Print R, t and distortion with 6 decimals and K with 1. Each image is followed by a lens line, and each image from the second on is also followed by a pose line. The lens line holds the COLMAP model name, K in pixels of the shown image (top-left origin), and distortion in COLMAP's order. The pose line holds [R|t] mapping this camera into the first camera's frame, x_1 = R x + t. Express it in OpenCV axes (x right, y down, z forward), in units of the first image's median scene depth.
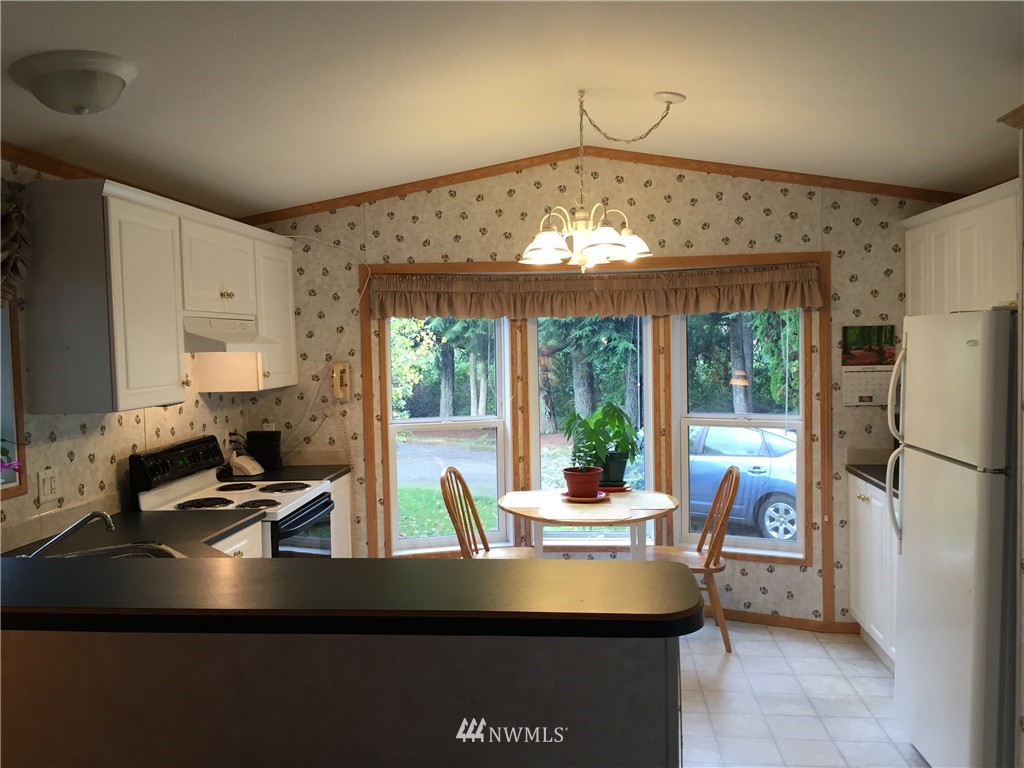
lens RADIAL K [[874.2, 0, 509.2], [0, 874.2, 385.7], [0, 0, 1]] dist [0.066150, -0.088373]
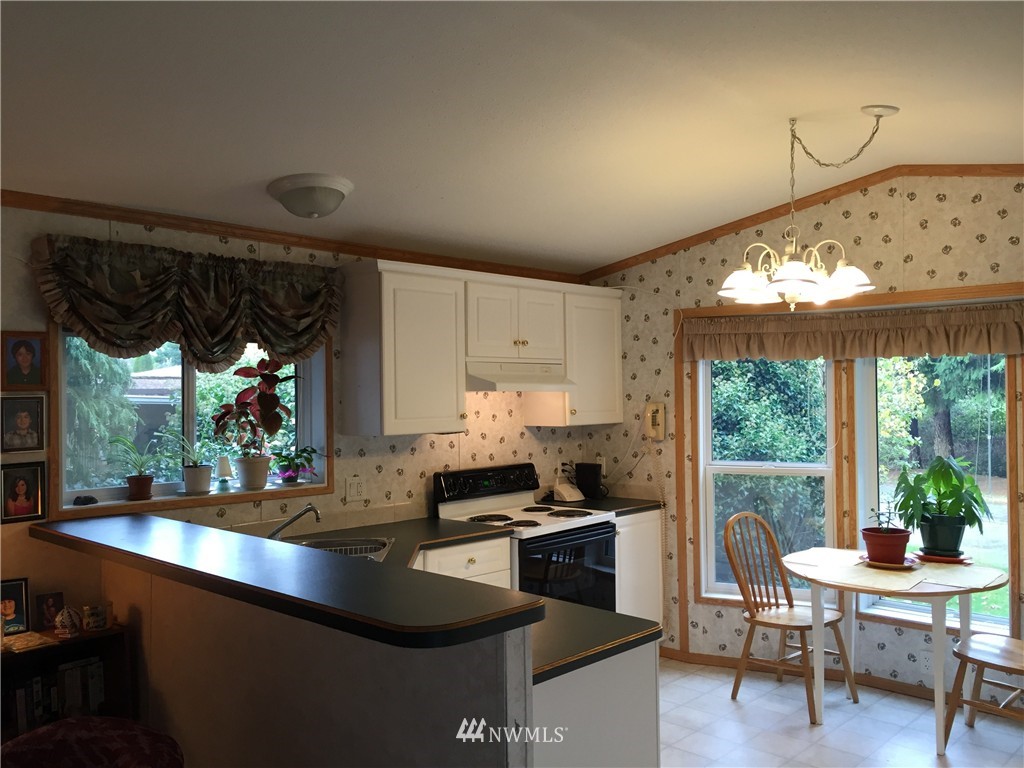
lens RADIAL K [[874.2, 0, 507.5], [0, 874.2, 383.8], [0, 0, 1]] dist [0.066150, -0.088373]
pose [[0.787893, 0.007103, -0.615771, 0.327002], [-0.037762, 0.998609, -0.036798, -0.004031], [0.614653, 0.052246, 0.787065, 0.062675]]
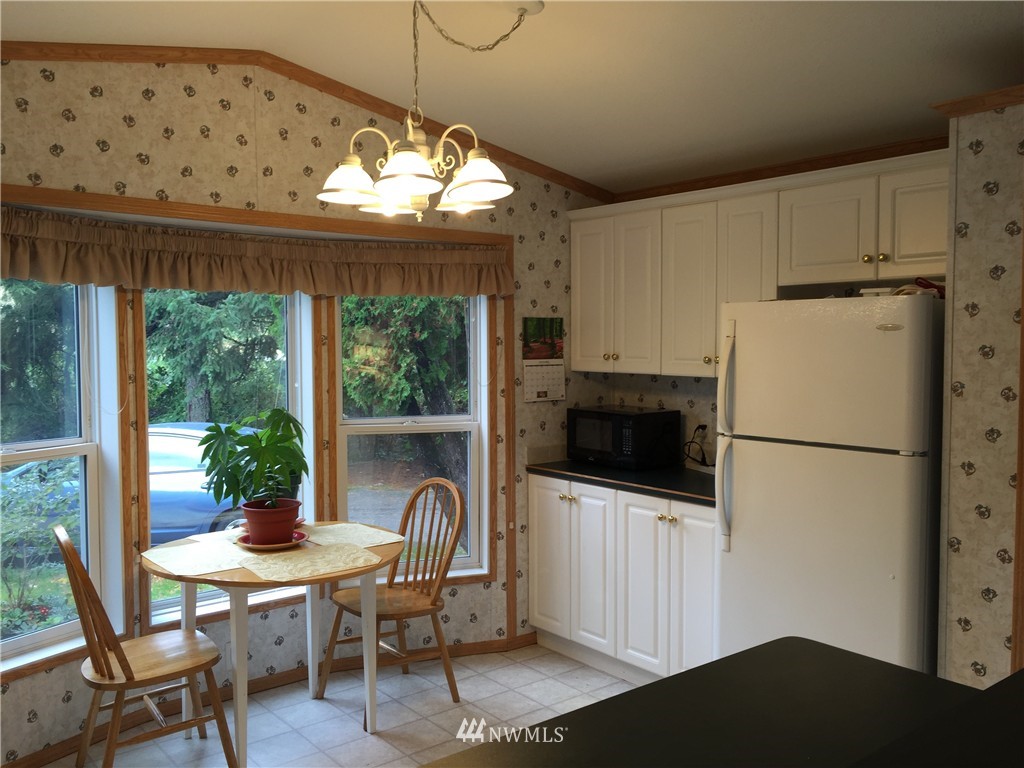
lens RADIAL K [[874.2, 0, 518.0], [0, 874.2, 384.2], [0, 0, 1]] dist [0.066150, -0.088373]
pose [[0.703697, -0.018485, 0.710260, -0.280067], [0.024617, 0.999696, 0.001628, 0.001908], [-0.710074, 0.016339, 0.703938, 0.348025]]
